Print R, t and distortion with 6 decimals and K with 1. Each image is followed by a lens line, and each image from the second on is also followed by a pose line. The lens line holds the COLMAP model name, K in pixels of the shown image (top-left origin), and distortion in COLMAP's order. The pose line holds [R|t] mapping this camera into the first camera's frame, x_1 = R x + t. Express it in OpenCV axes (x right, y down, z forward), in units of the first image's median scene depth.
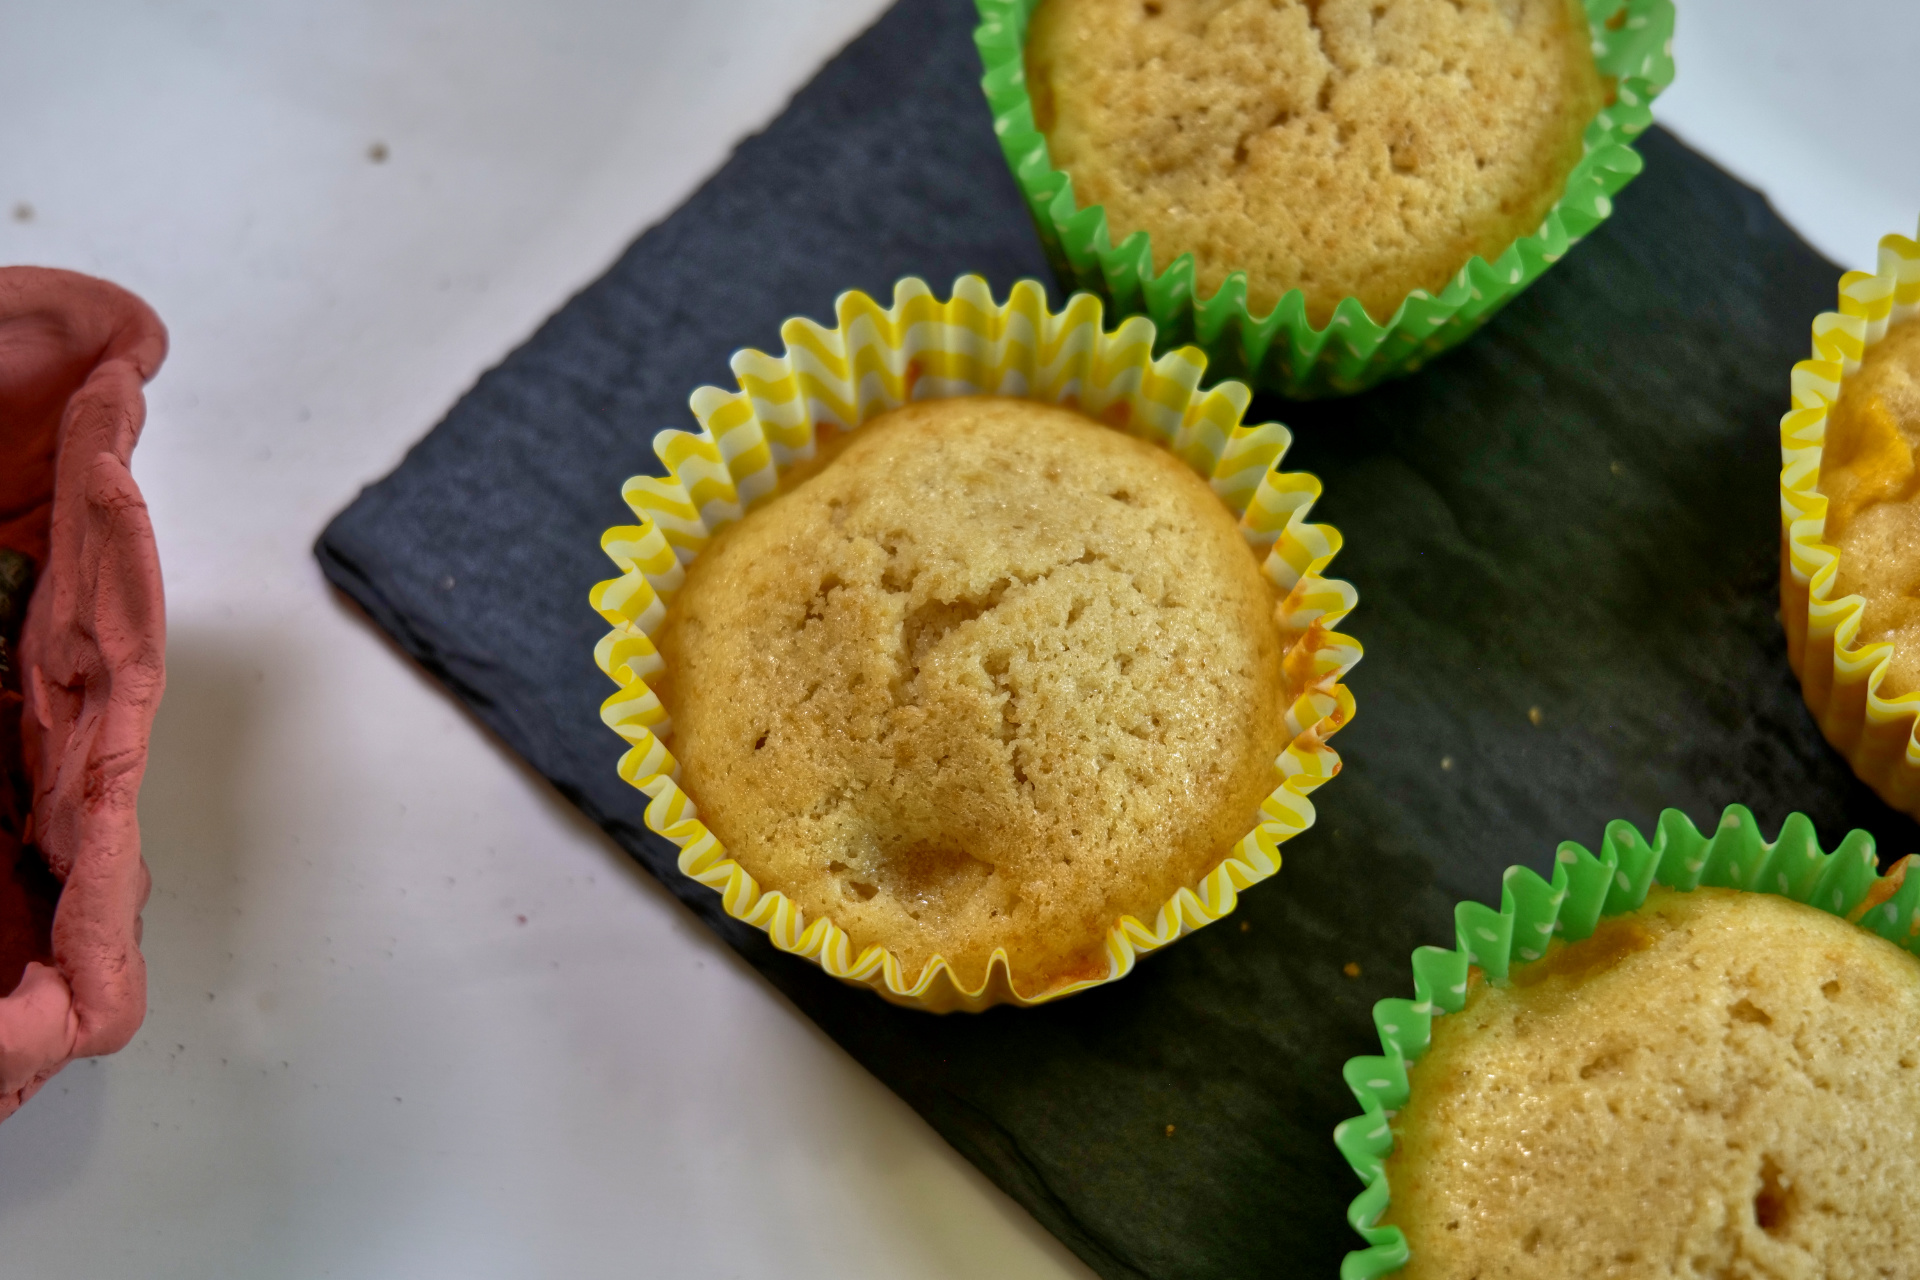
lens RADIAL K [[3287.6, 0, 959.0], [0, 3287.6, 641.0], [0, 0, 1]] dist [0.003820, 0.000000]
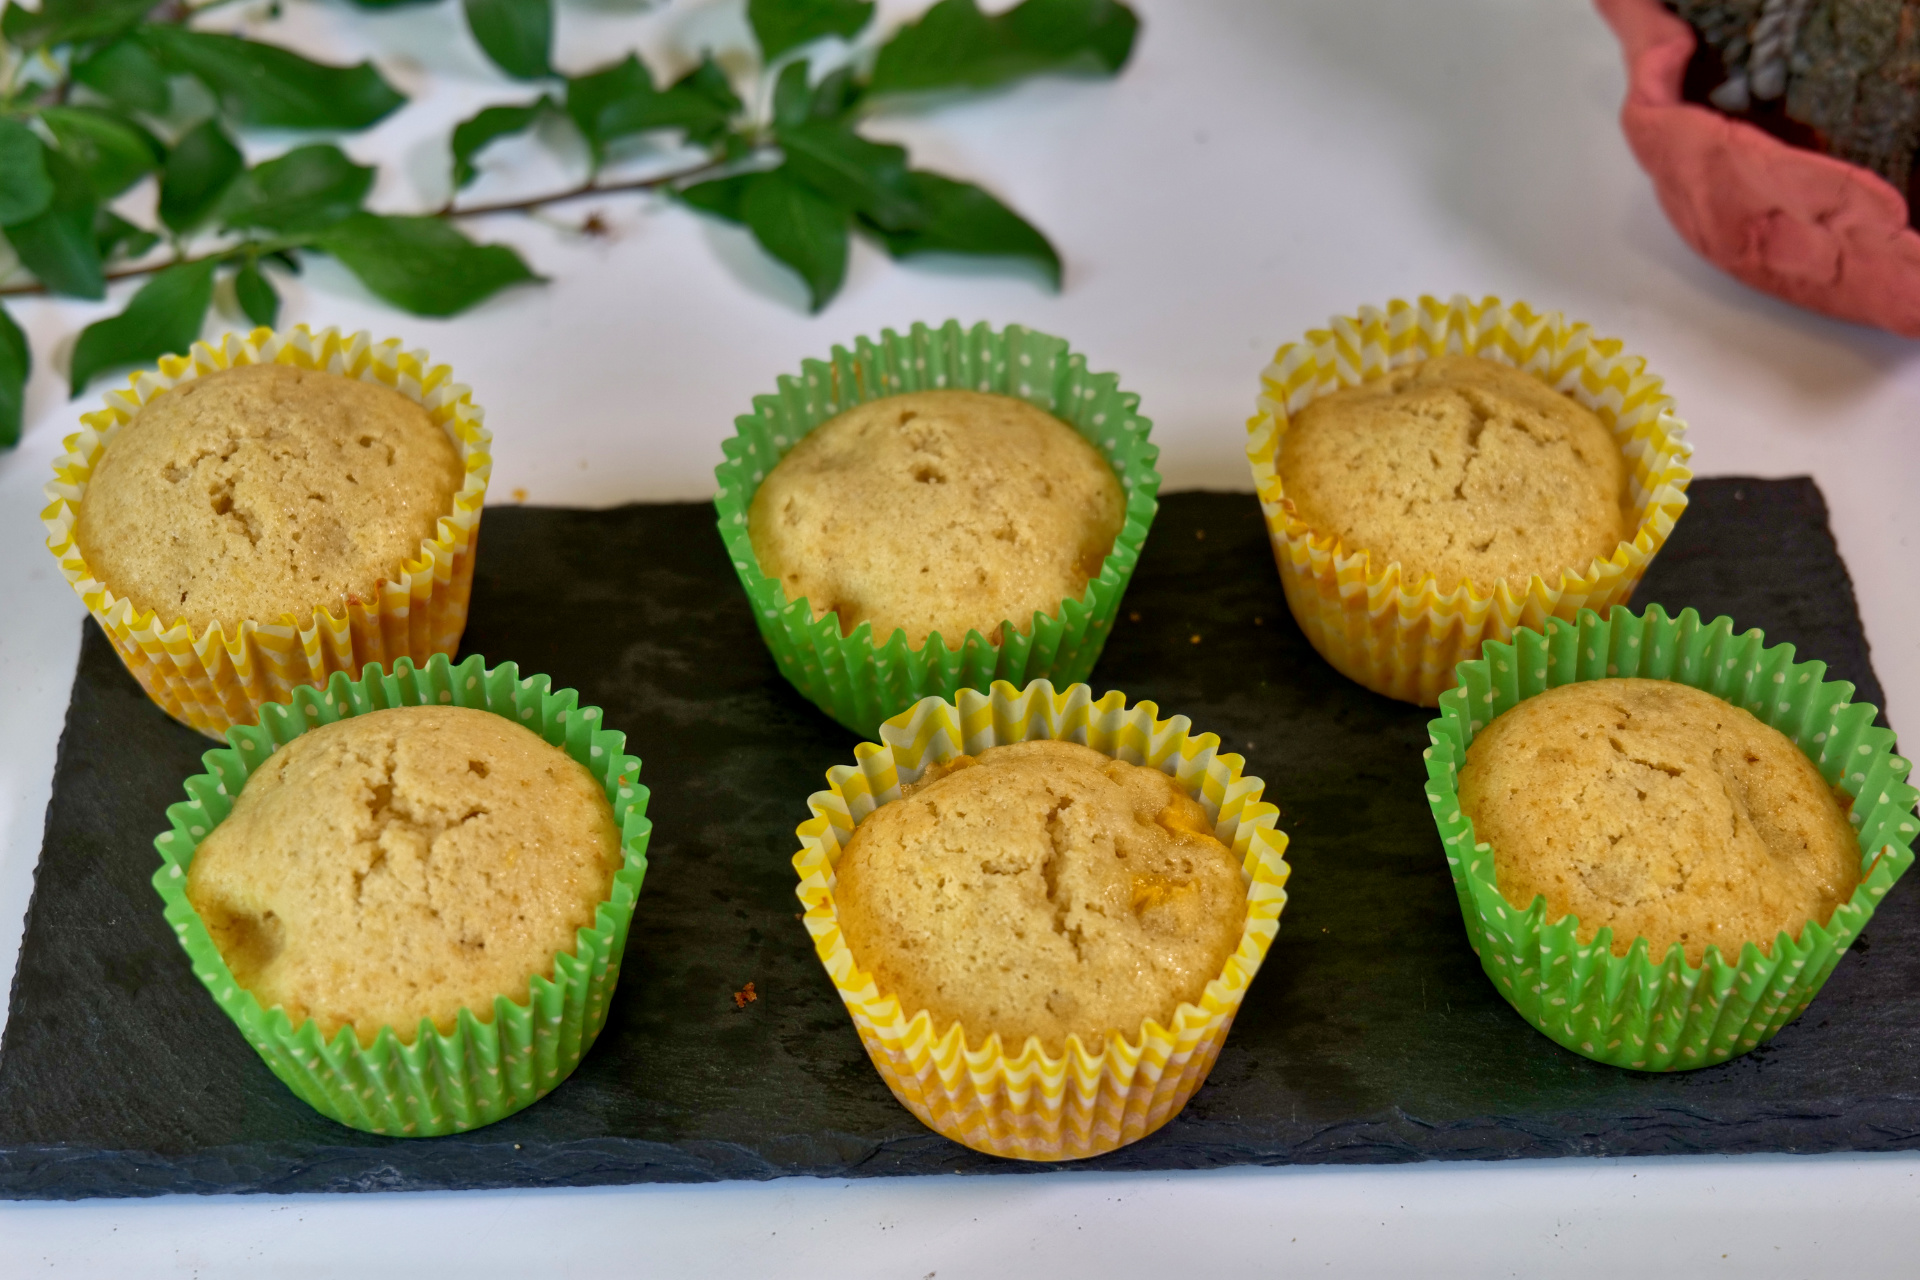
lens RADIAL K [[3287.6, 0, 957.6], [0, 3287.6, 645.5], [0, 0, 1]] dist [0.003820, 0.000000]
pose [[-0.716335, 0.518676, -0.466733, 1.060375], [-0.641998, -0.227919, 0.732046, -1.122322], [0.273317, 0.824032, 0.496255, 0.149214]]
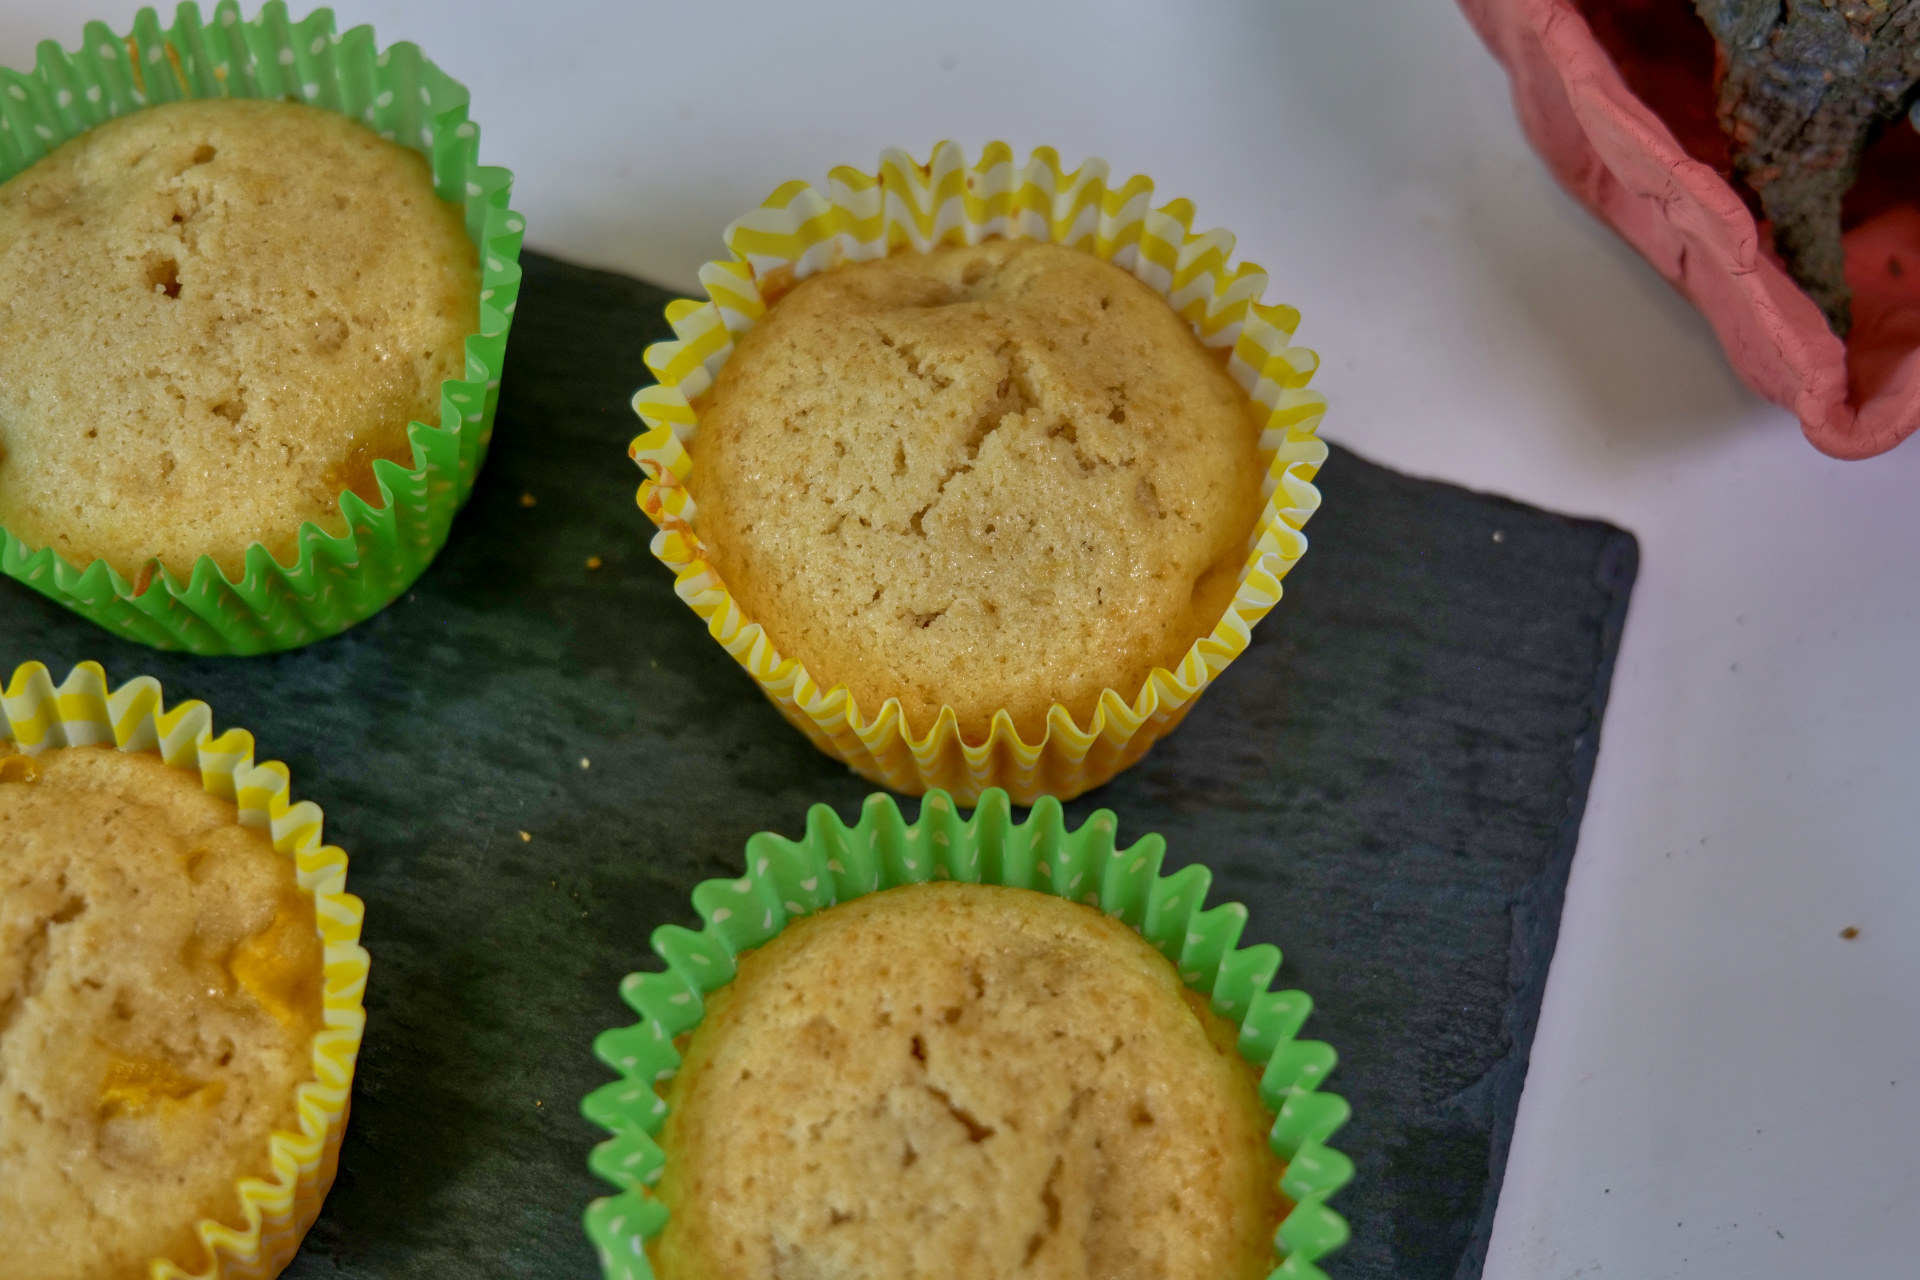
lens RADIAL K [[3287.6, 0, 949.0], [0, 3287.6, 649.7], [0, 0, 1]] dist [0.003820, 0.000000]
pose [[-0.895897, 0.406627, -0.178948, 0.240484], [-0.405422, -0.583611, 0.703584, -0.815917], [0.181661, 0.702889, 0.687711, 0.285756]]
